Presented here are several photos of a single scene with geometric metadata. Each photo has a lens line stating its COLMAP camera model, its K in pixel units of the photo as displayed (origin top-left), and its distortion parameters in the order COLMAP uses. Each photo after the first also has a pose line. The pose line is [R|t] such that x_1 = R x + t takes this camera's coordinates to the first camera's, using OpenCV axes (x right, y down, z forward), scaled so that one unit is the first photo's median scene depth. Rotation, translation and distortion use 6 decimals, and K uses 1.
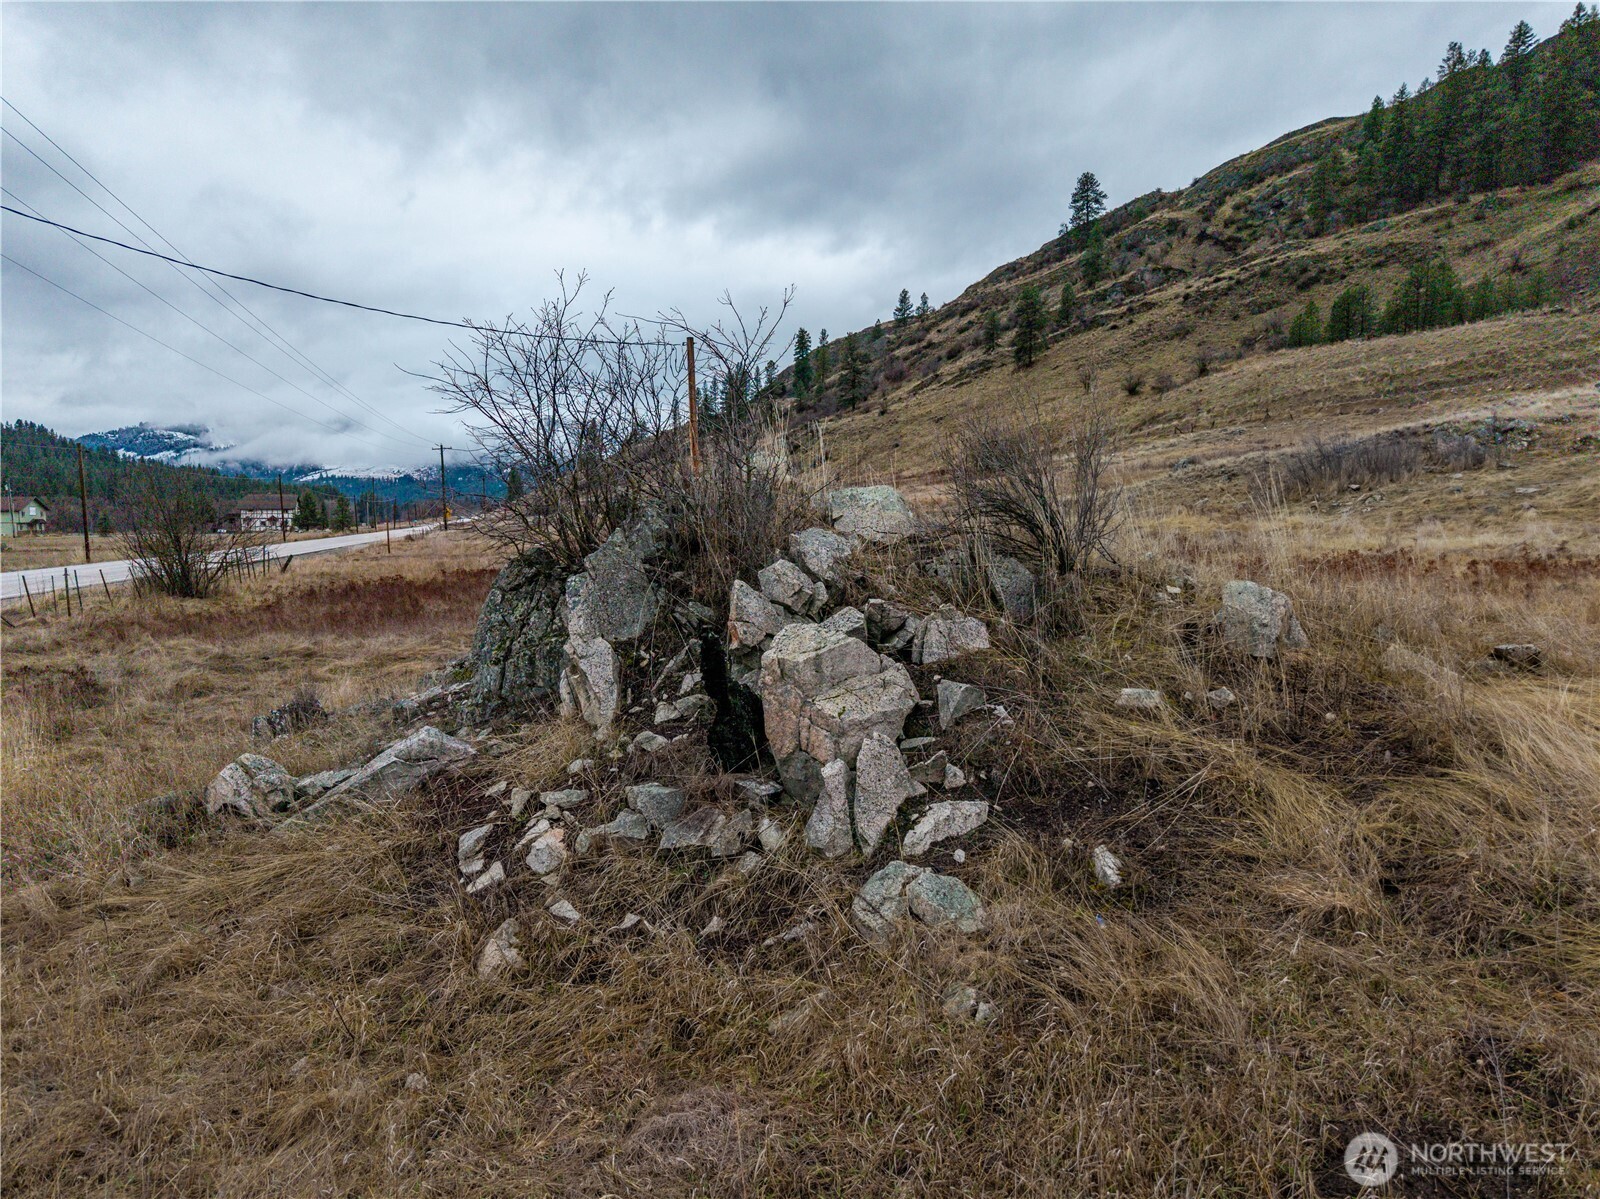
lens RADIAL K [[1075.0, 0, 795.4], [0, 1075.0, 594.8], [0, 0, 1]] dist [0.022087, -0.018929]
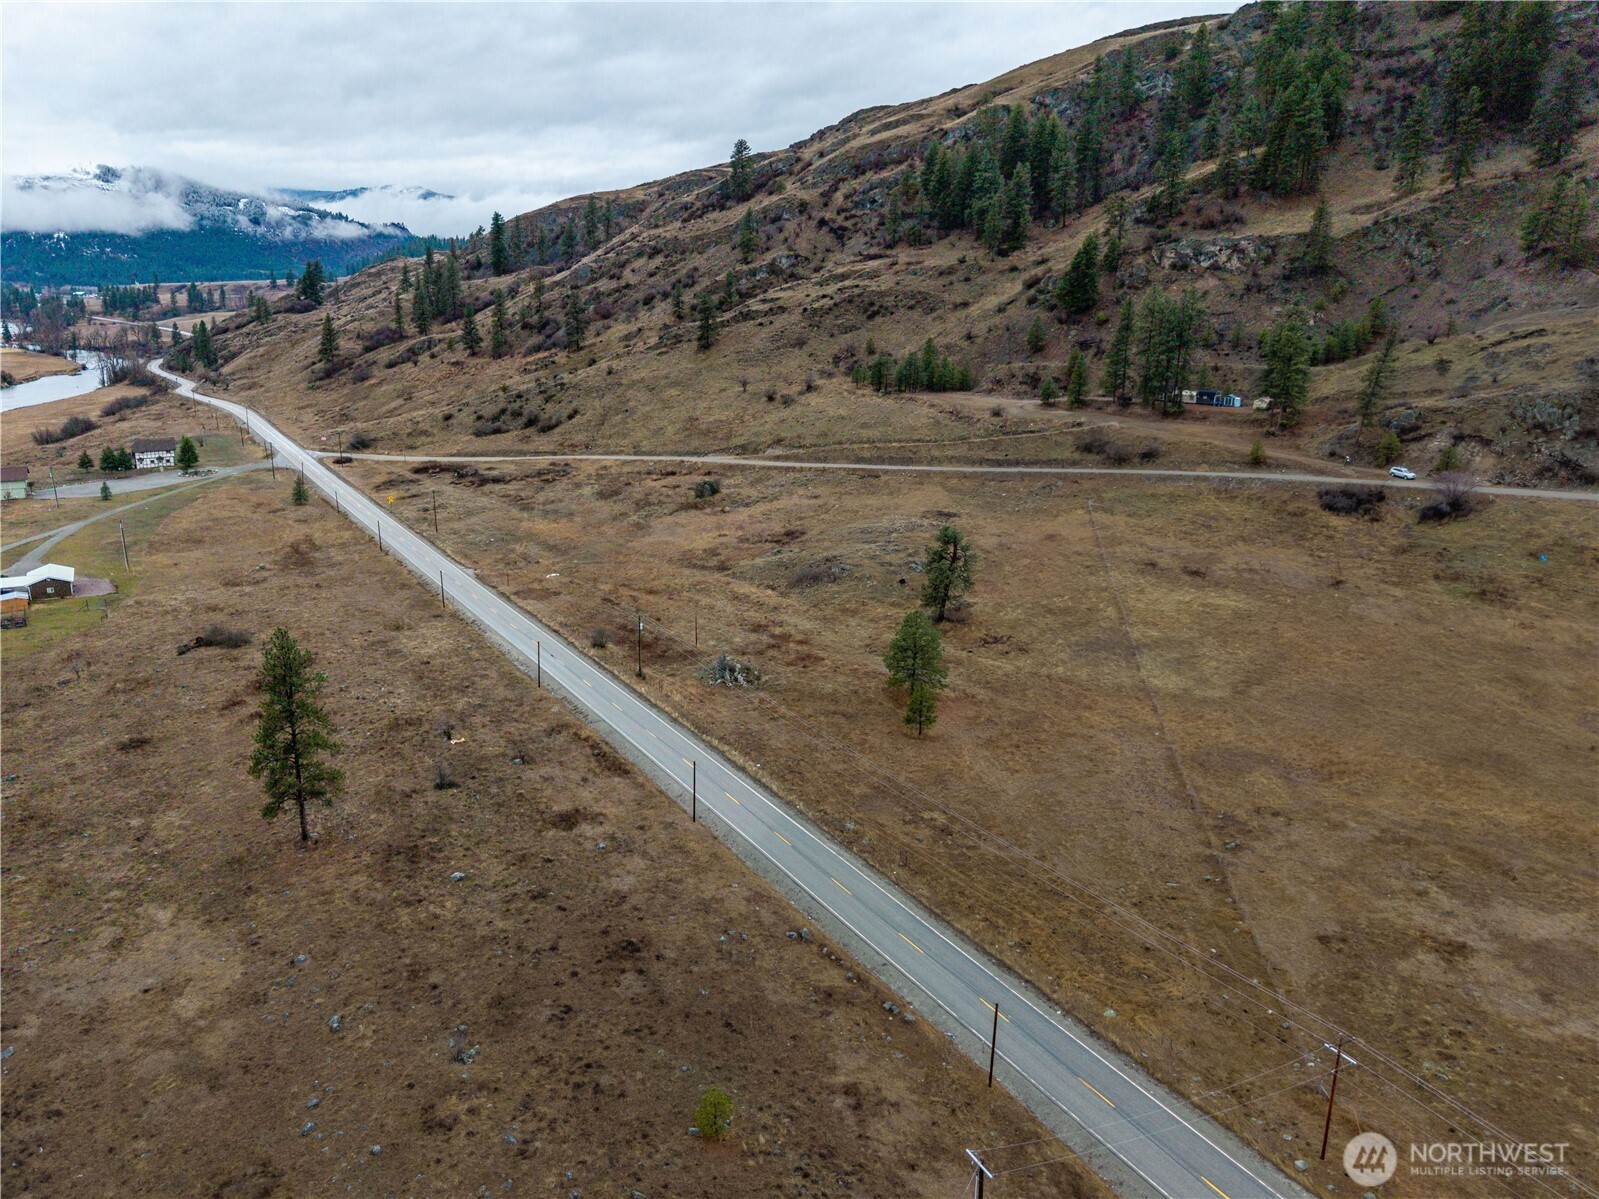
lens RADIAL K [[1197.9, 0, 702.1], [0, 1197.9, 598.2], [0, 0, 1]] dist [0.031729, -0.030802]
pose [[0.973150, -0.059131, 0.222447, -0.145764], [0.015844, 0.981355, 0.191550, -0.149472], [-0.229626, -0.182883, 0.955942, -0.527946]]
